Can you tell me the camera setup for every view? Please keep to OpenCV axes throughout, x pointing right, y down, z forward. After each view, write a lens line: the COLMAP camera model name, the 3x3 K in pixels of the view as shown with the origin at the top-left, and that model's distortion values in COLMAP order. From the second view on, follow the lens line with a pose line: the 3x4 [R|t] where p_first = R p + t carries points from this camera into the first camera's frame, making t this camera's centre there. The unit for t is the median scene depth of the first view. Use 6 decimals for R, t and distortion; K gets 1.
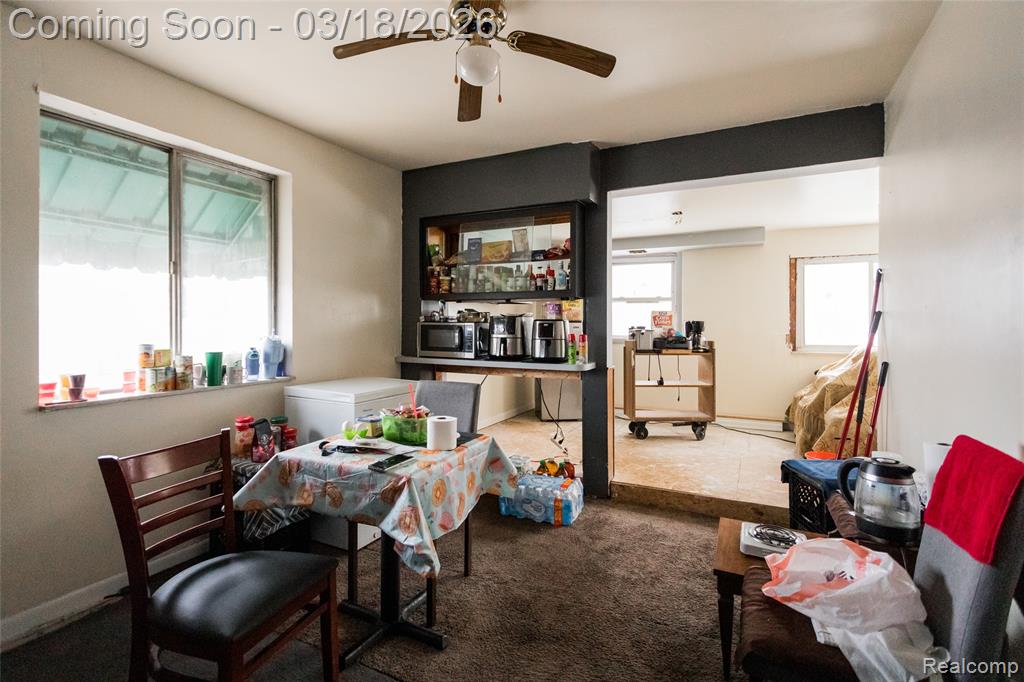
lens RADIAL K [[496.0, 0, 505.5], [0, 496.0, 316.4], [0, 0, 1]] dist [-0.000073, 0.000843]
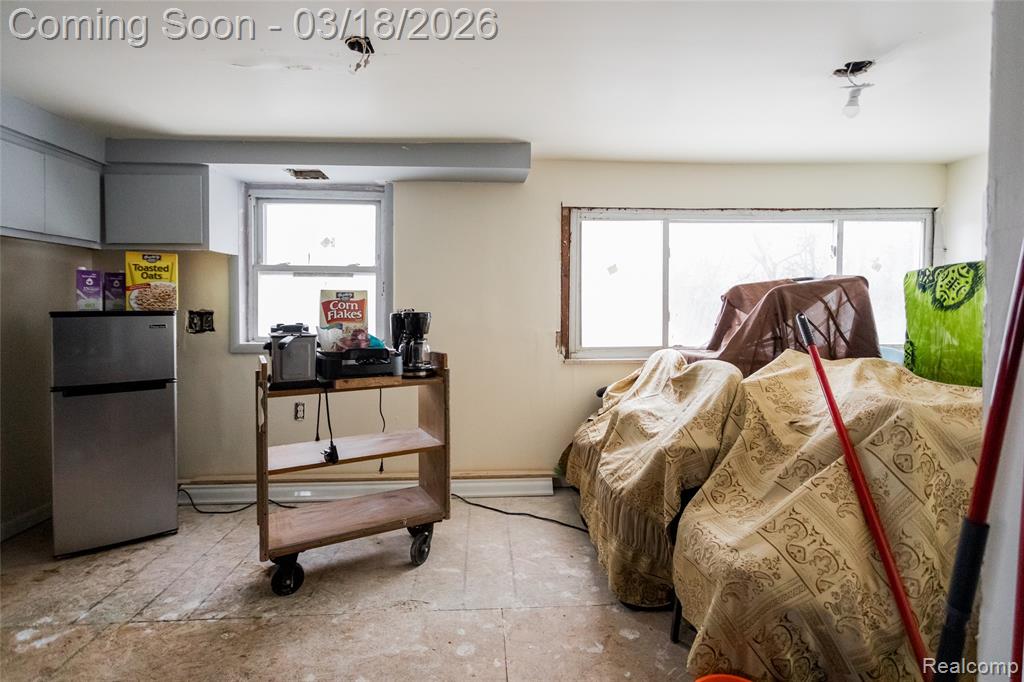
lens RADIAL K [[496.0, 0, 505.5], [0, 496.0, 316.4], [0, 0, 1]] dist [-0.000073, 0.000843]
pose [[0.870194, -0.013434, 0.492526, 0.228346], [-0.005096, 0.999329, 0.036261, -0.004843], [-0.492683, -0.034064, 0.869542, 0.541924]]
